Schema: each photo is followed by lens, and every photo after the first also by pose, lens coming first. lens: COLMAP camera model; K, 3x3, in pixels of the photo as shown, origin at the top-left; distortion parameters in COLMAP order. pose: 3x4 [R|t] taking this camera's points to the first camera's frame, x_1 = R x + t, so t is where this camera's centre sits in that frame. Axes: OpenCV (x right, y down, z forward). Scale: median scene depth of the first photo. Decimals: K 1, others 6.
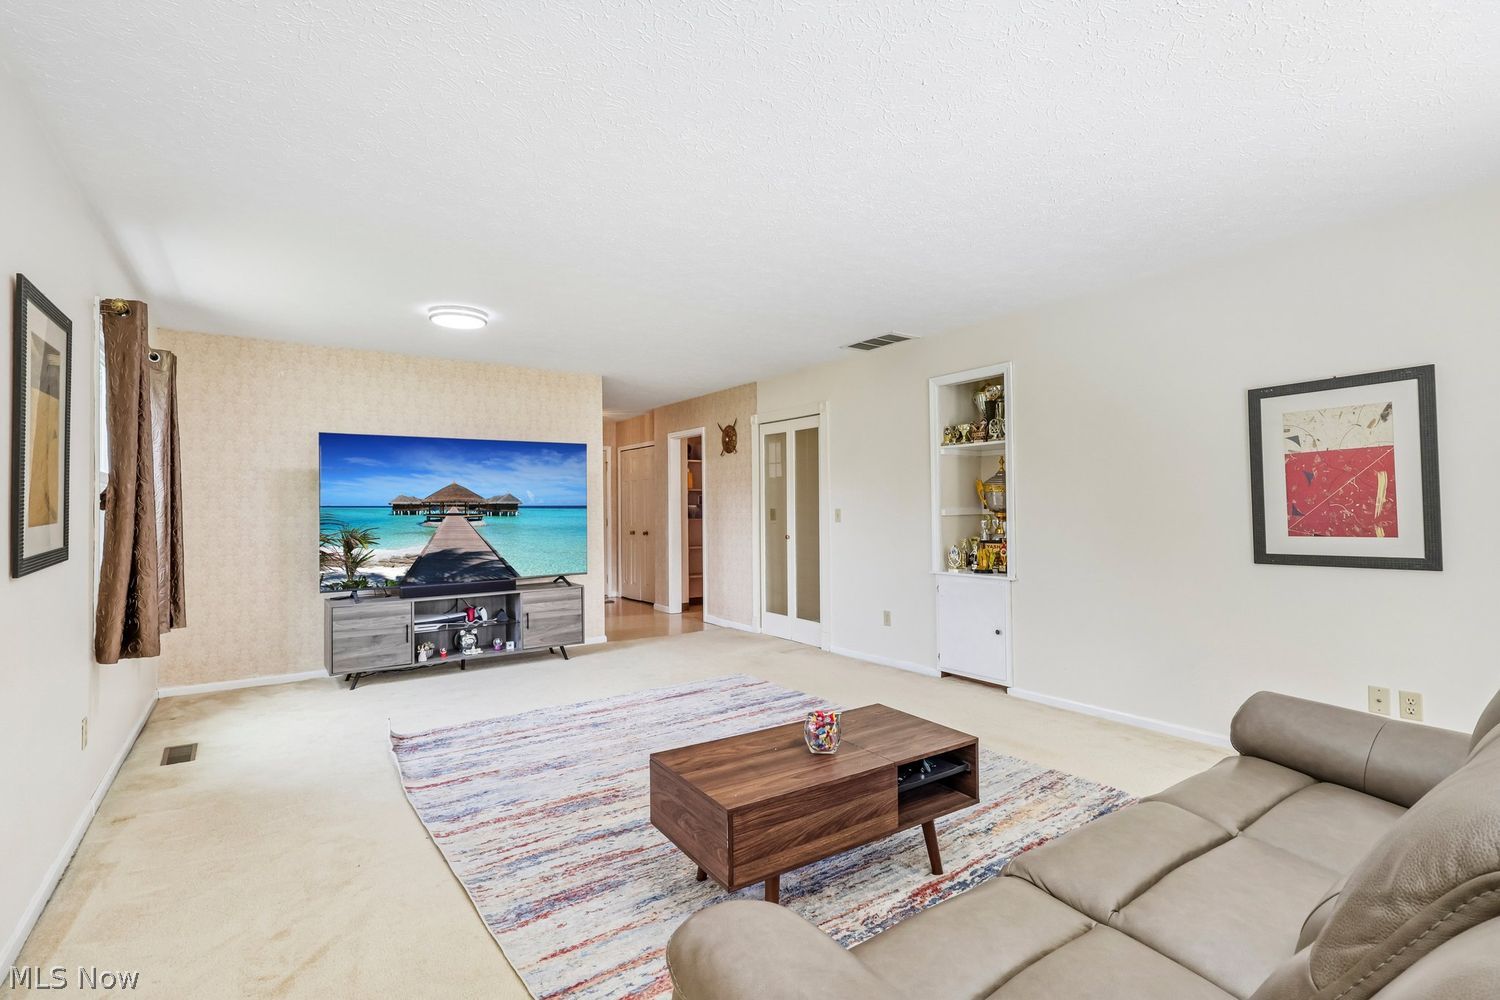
lens RADIAL K [[691.4, 0, 737.6], [0, 691.4, 500.3], [0, 0, 1]] dist [-0.003412, 0.002251]
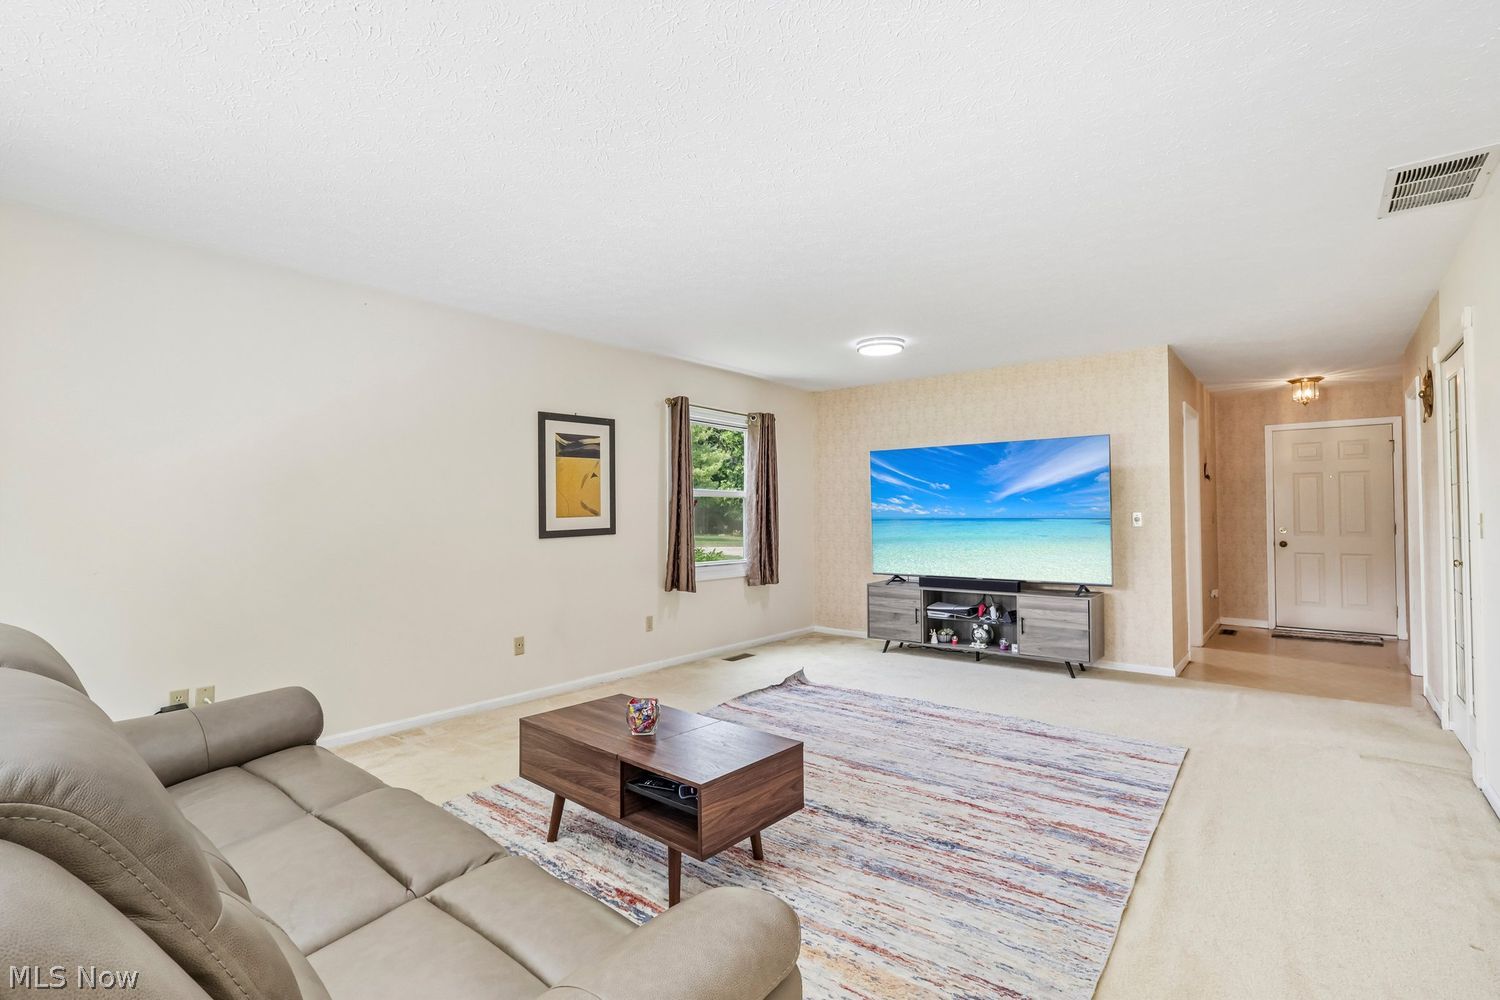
lens RADIAL K [[691.4, 0, 746.2], [0, 691.4, 501.4], [0, 0, 1]] dist [-0.003412, 0.002251]
pose [[0.283222, -0.006296, -0.959034, 0.759772], [0.010646, 0.999937, -0.003421, -0.000819], [0.958995, -0.009241, 0.283271, 0.523788]]
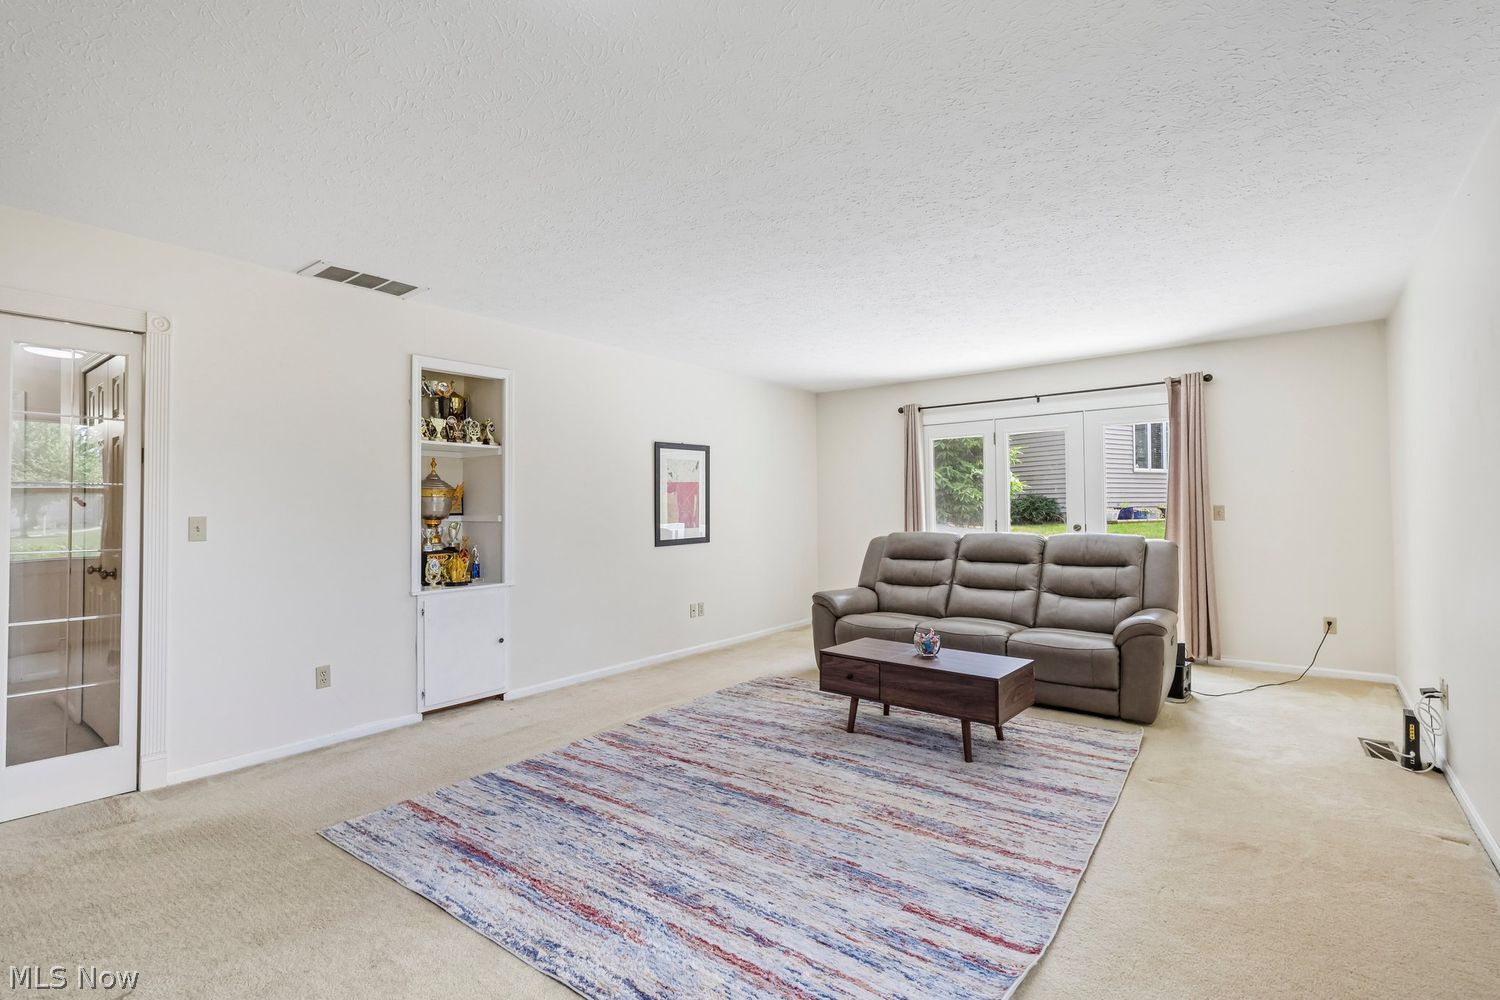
lens RADIAL K [[691.4, 0, 744.7], [0, 691.4, 501.1], [0, 0, 1]] dist [-0.003412, 0.002251]
pose [[-0.301229, 0.025083, 0.953222, -0.817992], [0.002141, 0.999669, -0.025628, 0.022981], [-0.953549, -0.005679, -0.301183, 1.181202]]
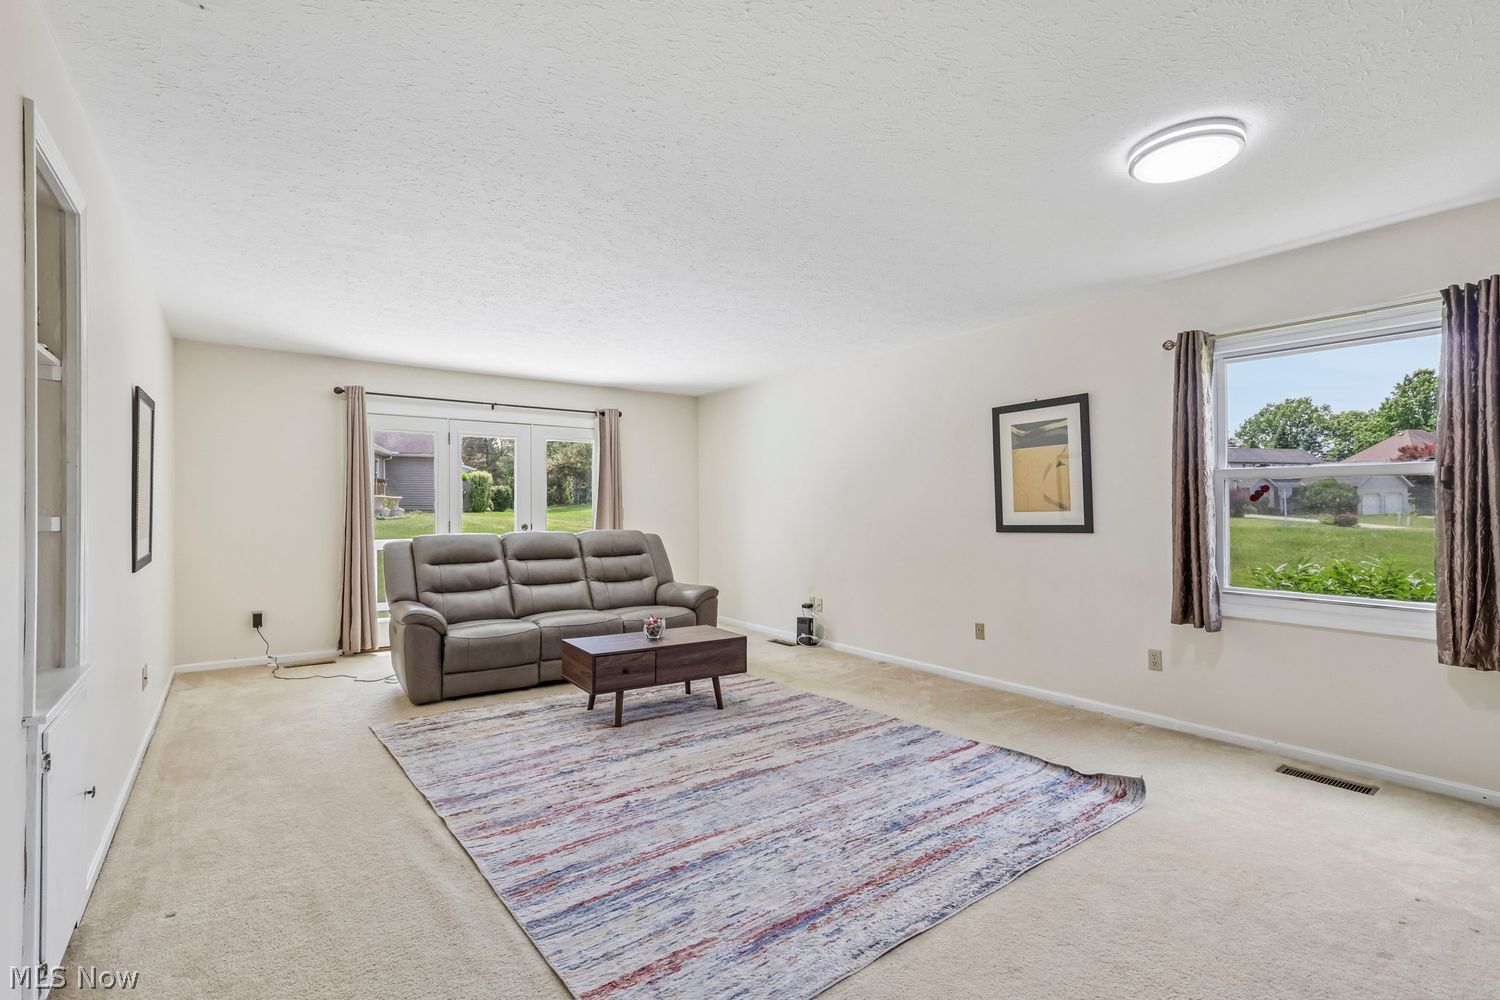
lens RADIAL K [[691.4, 0, 742.4], [0, 691.4, 502.3], [0, 0, 1]] dist [-0.003412, 0.002251]
pose [[-0.999558, 0.011097, -0.027573, -0.040895], [0.011628, 0.999748, -0.019197, 0.022053], [0.027353, -0.019509, -0.999435, 1.780411]]
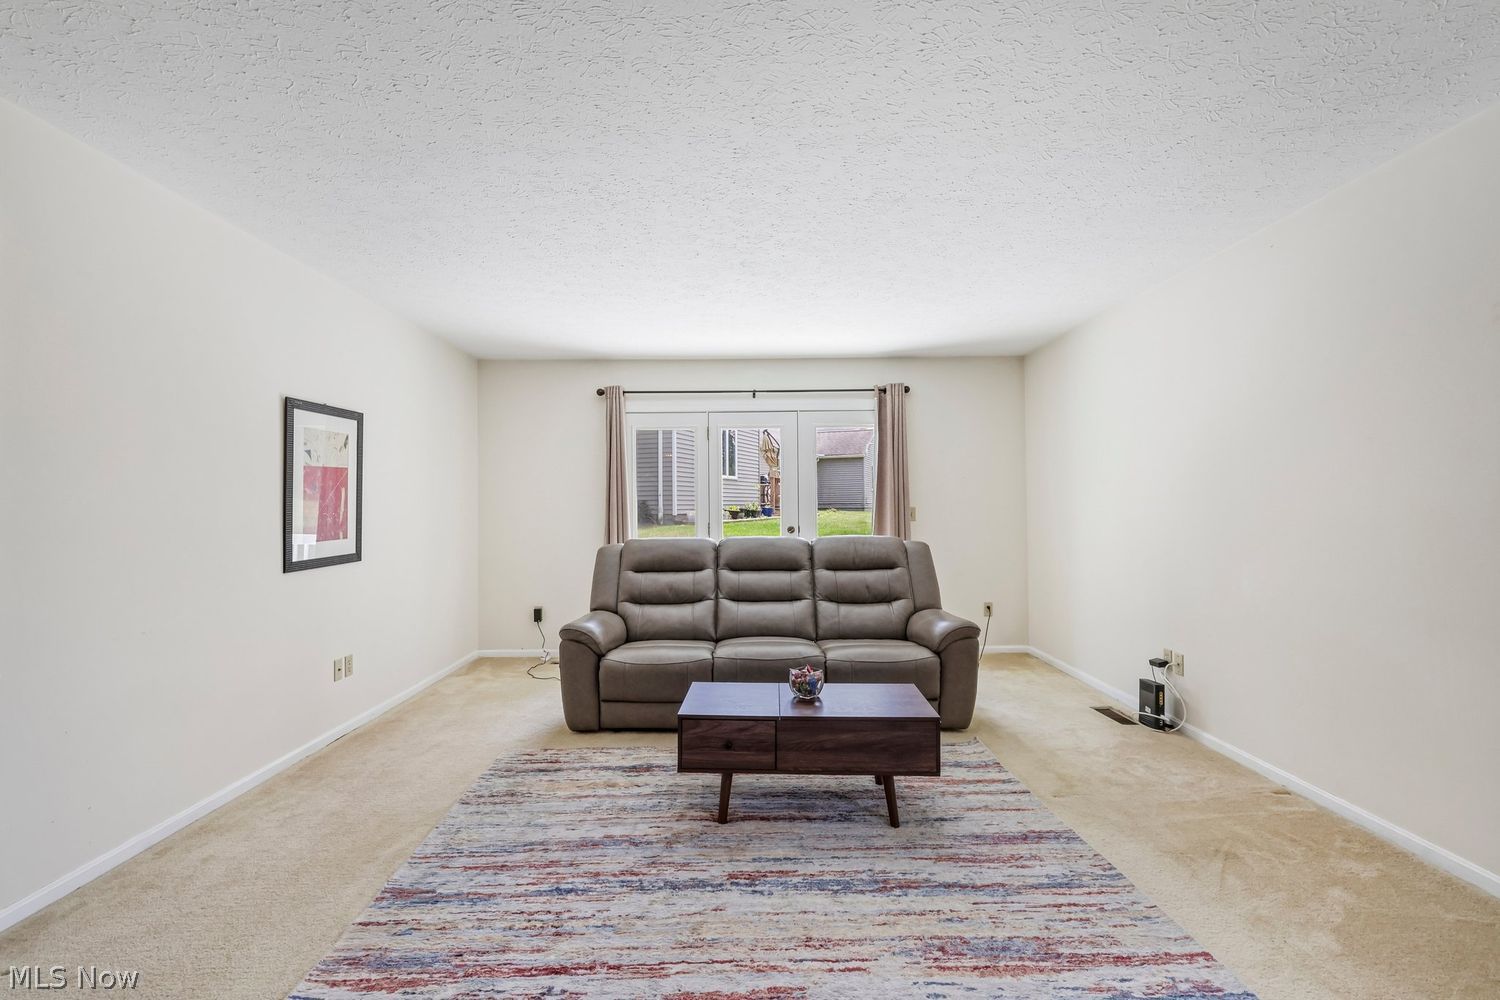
lens RADIAL K [[691.4, 0, 744.4], [0, 691.4, 503.9], [0, 0, 1]] dist [-0.003412, 0.002251]
pose [[-0.826896, 0.019488, 0.562017, -0.316149], [0.010022, 0.999751, -0.019920, 0.017120], [-0.562266, -0.010840, -0.826886, 1.318017]]
